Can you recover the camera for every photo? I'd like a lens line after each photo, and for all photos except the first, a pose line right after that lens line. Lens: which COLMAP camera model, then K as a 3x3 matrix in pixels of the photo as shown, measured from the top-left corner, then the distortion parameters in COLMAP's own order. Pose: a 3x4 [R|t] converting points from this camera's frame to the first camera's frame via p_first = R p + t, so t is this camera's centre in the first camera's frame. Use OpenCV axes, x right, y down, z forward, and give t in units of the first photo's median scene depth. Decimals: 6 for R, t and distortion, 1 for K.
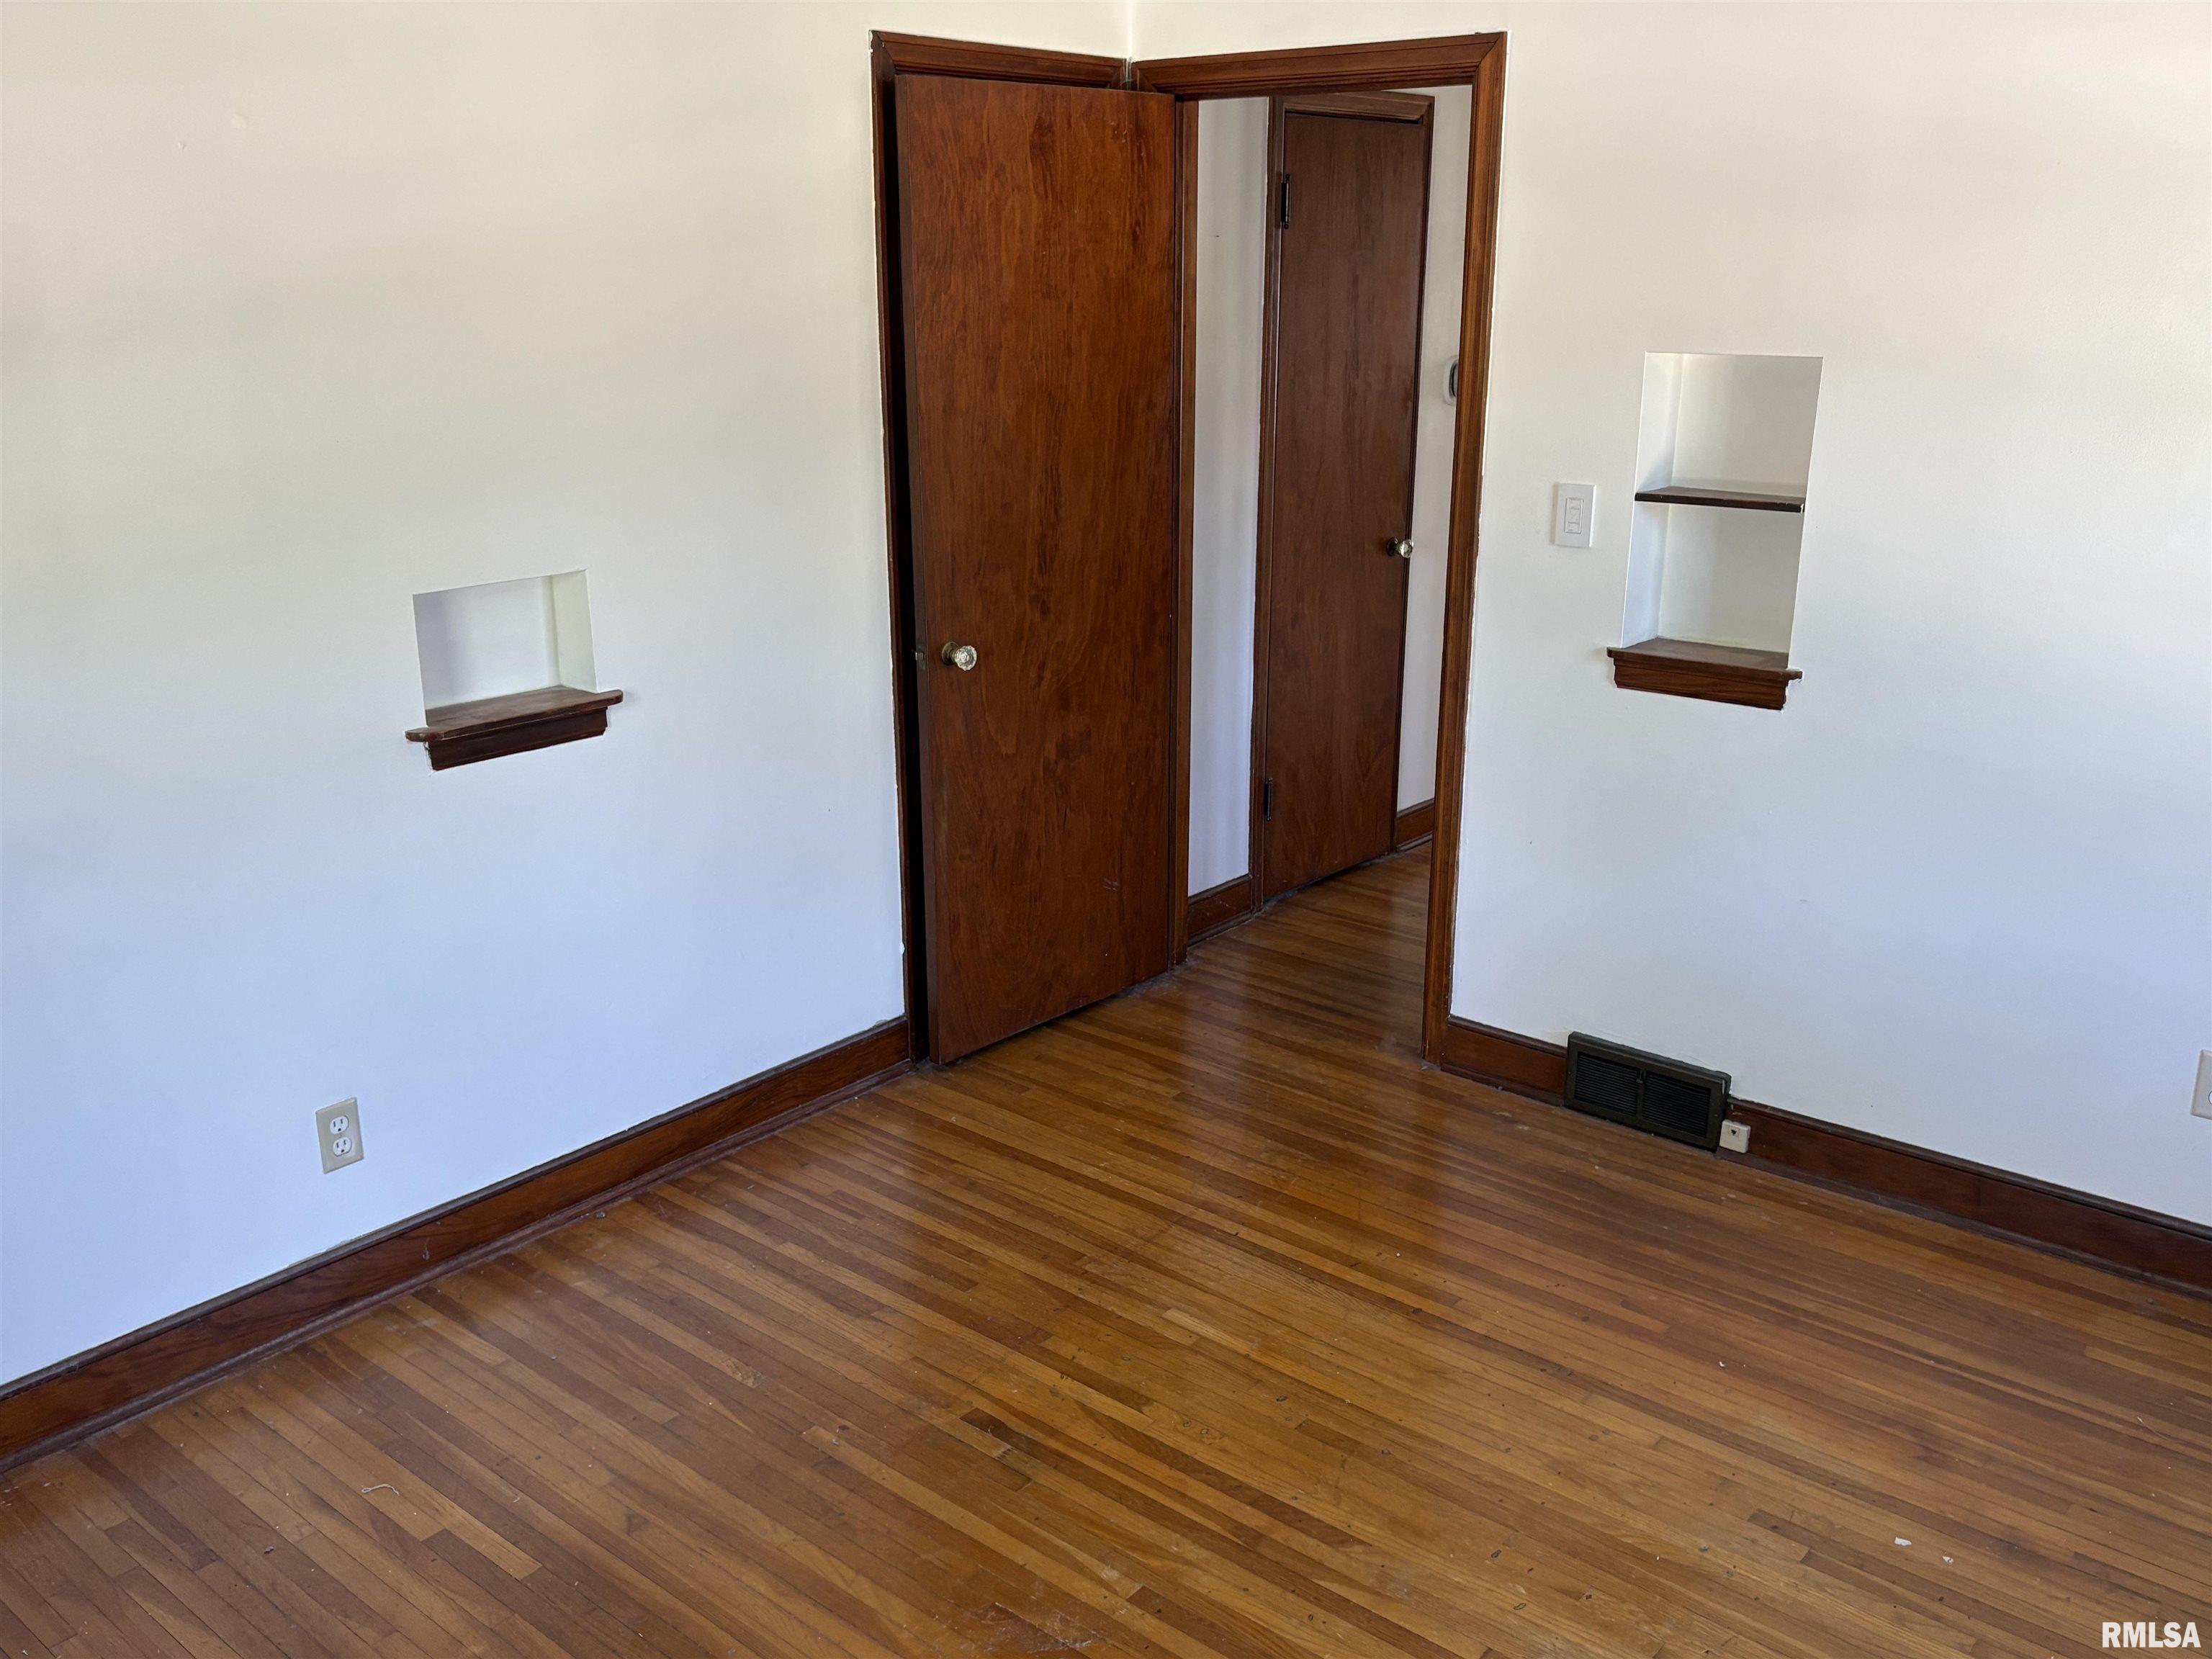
lens RADIAL K [[1903.2, 0, 1106.1], [0, 1903.2, 820.5], [0, 0, 1]] dist [0.018129, 0.026245]
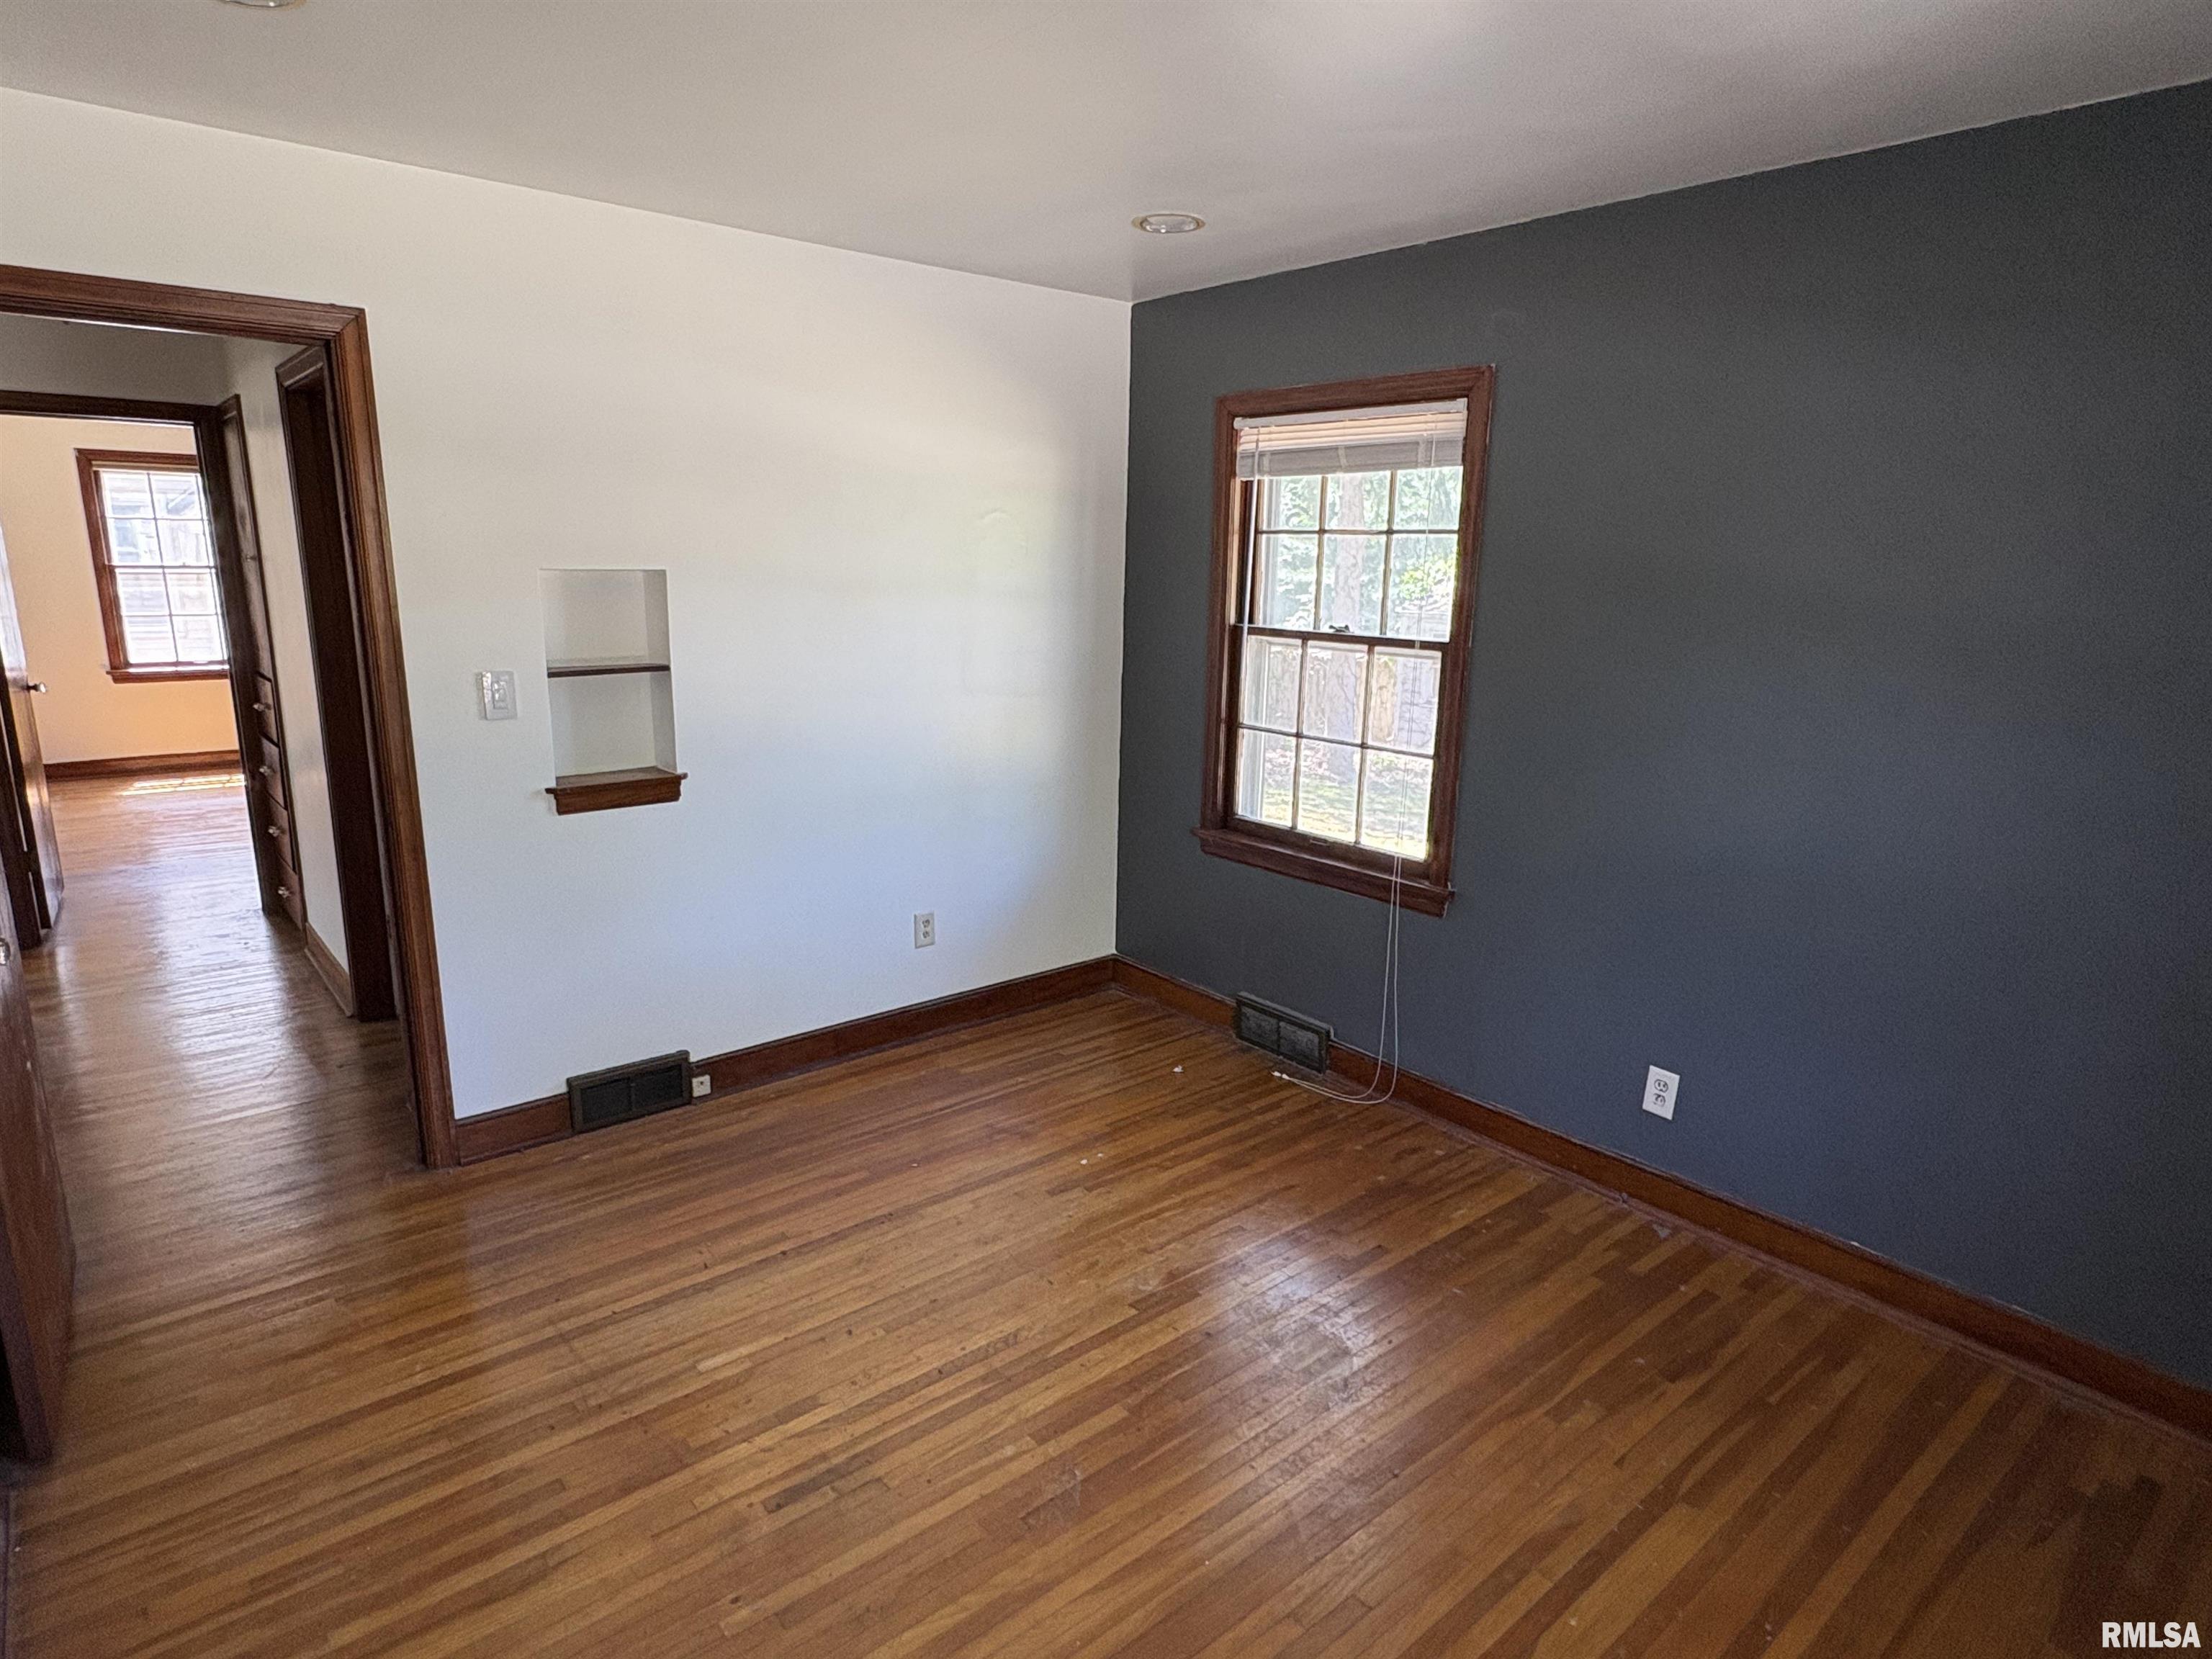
lens RADIAL K [[1241.8, 0, 1102.4], [0, 1241.8, 825.9], [0, 0, 1]] dist [0.001064, 0.000061]
pose [[0.175731, -0.214301, 0.960830, -0.571527], [0.260373, 0.951379, 0.164573, -0.120216], [-0.949381, 0.221254, 0.222985, 0.495516]]
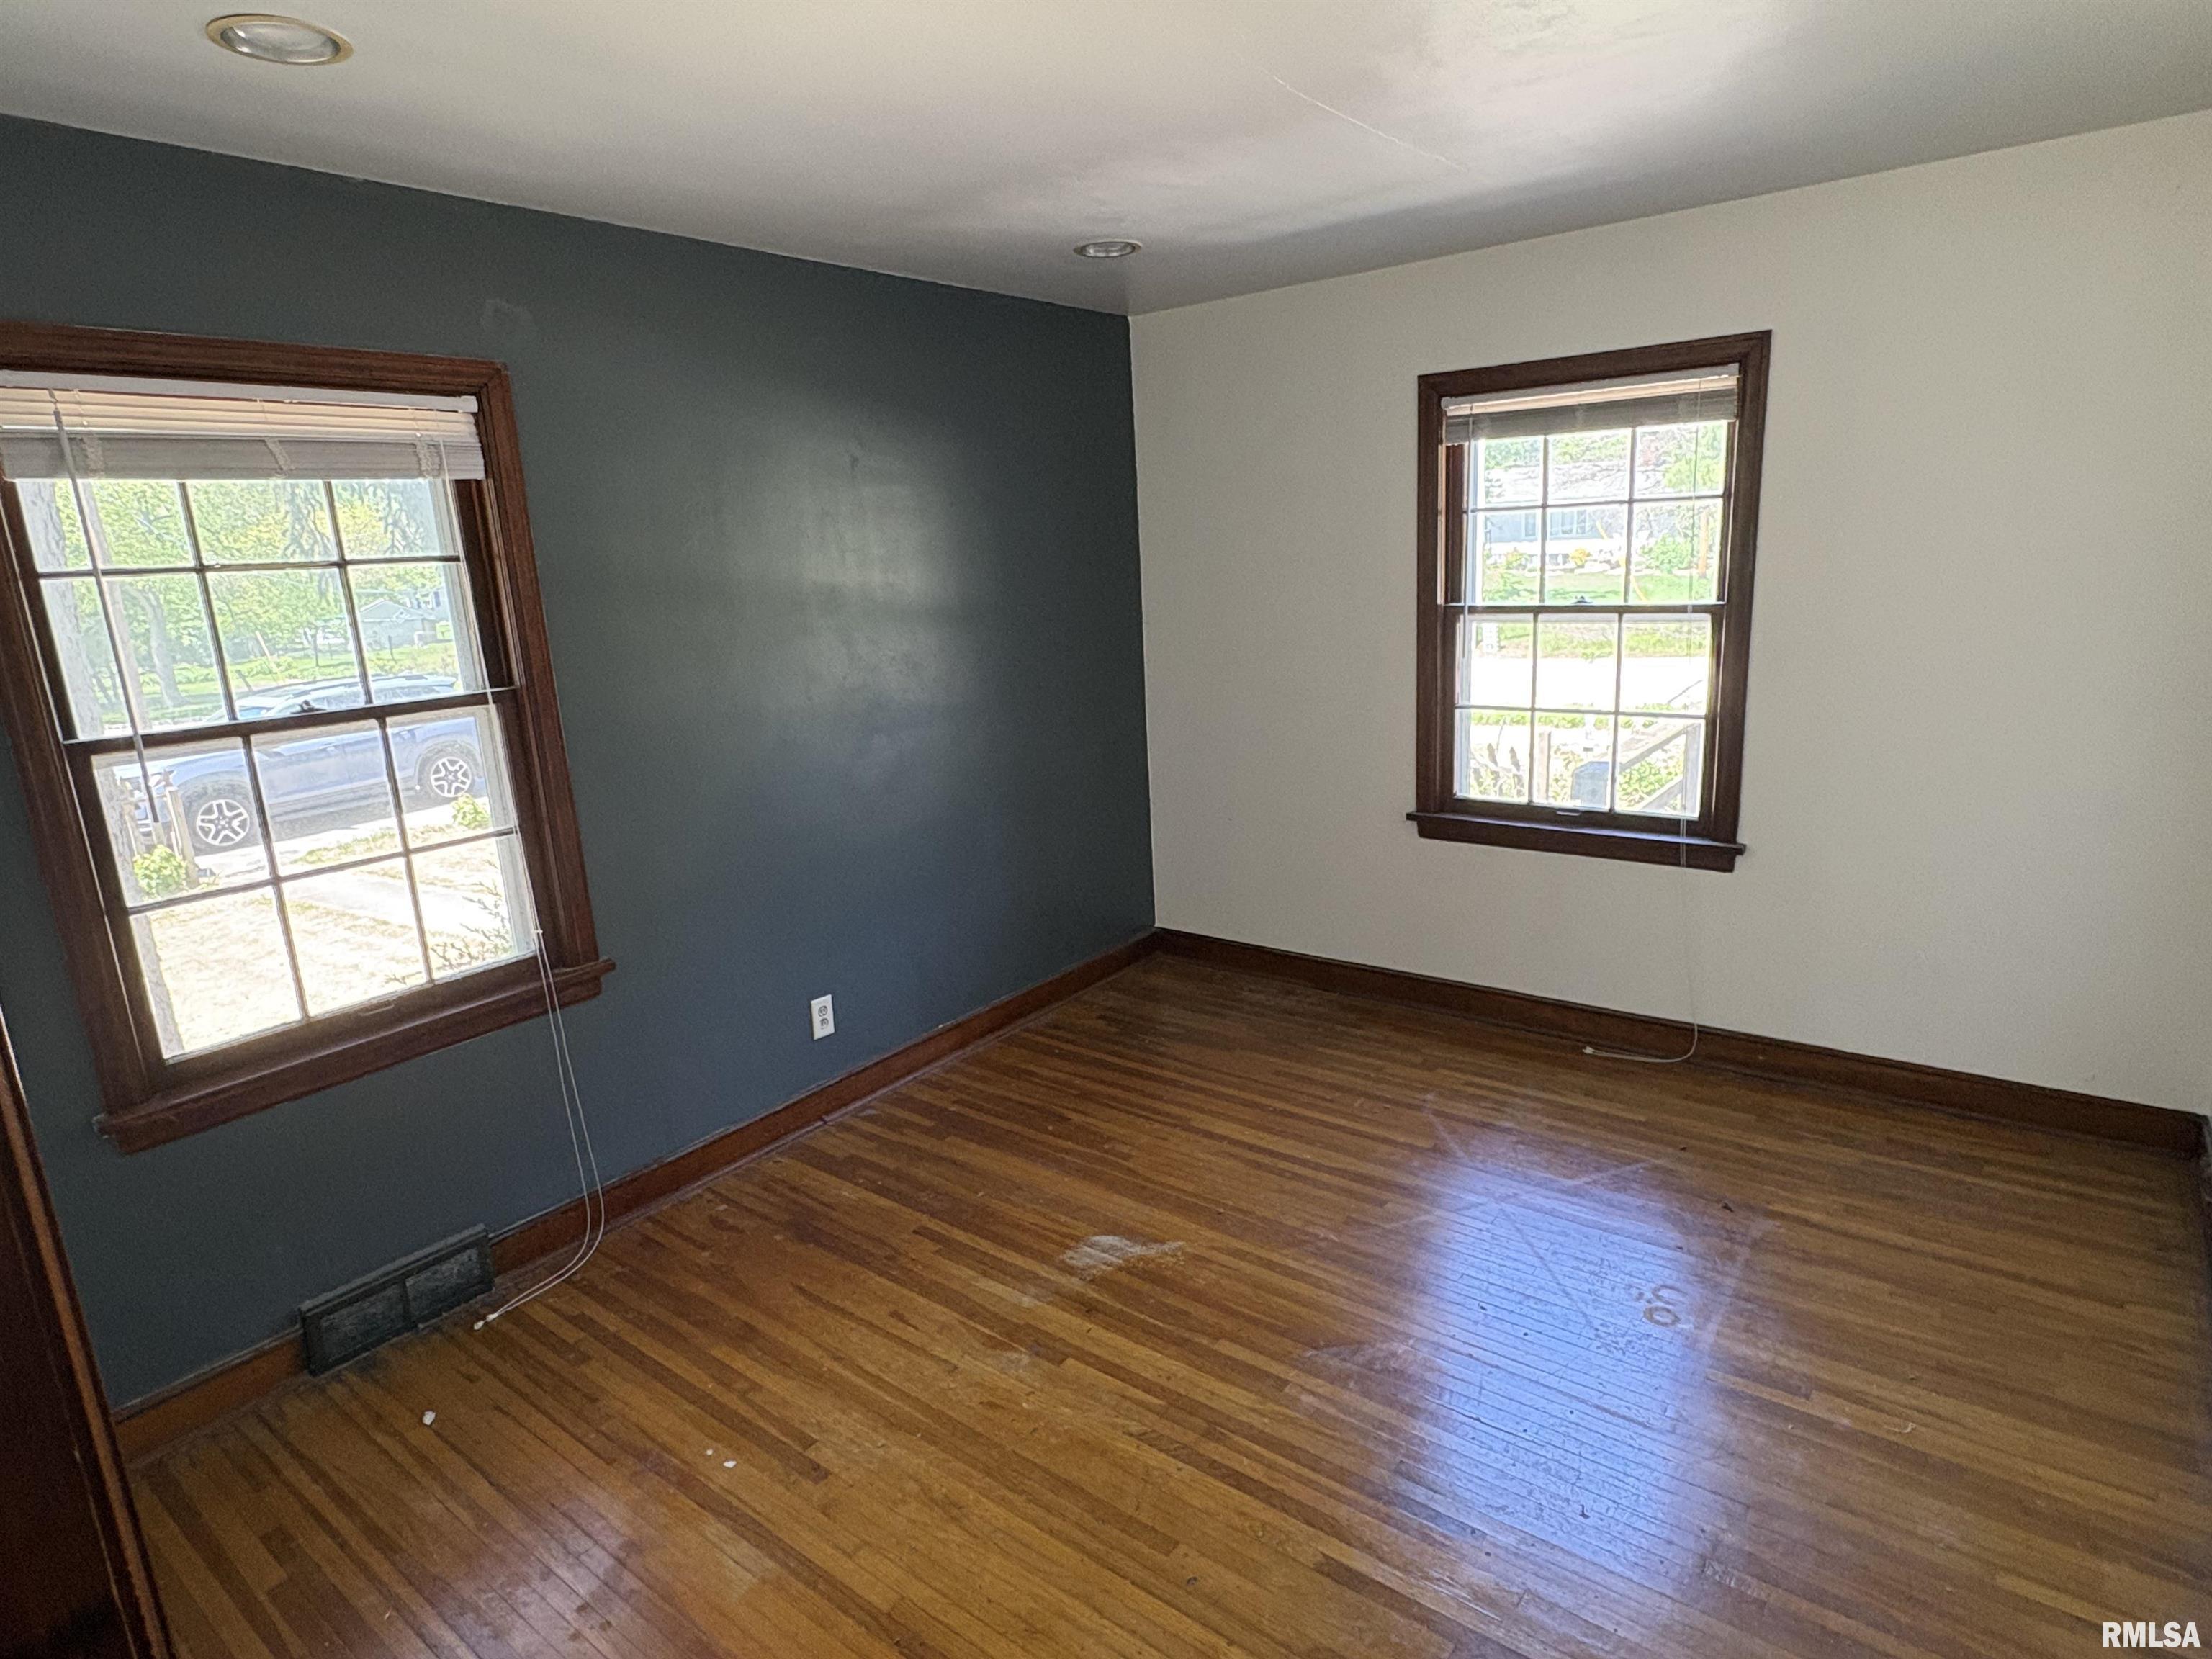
lens RADIAL K [[1241.8, 0, 1100.0], [0, 1241.8, 823.1], [0, 0, 1]] dist [0.001064, 0.000061]
pose [[-0.998169, 0.055970, -0.022915, 0.119470], [0.037810, 0.873220, 0.485857, -0.341310], [0.047204, 0.484101, -0.873738, 1.233686]]
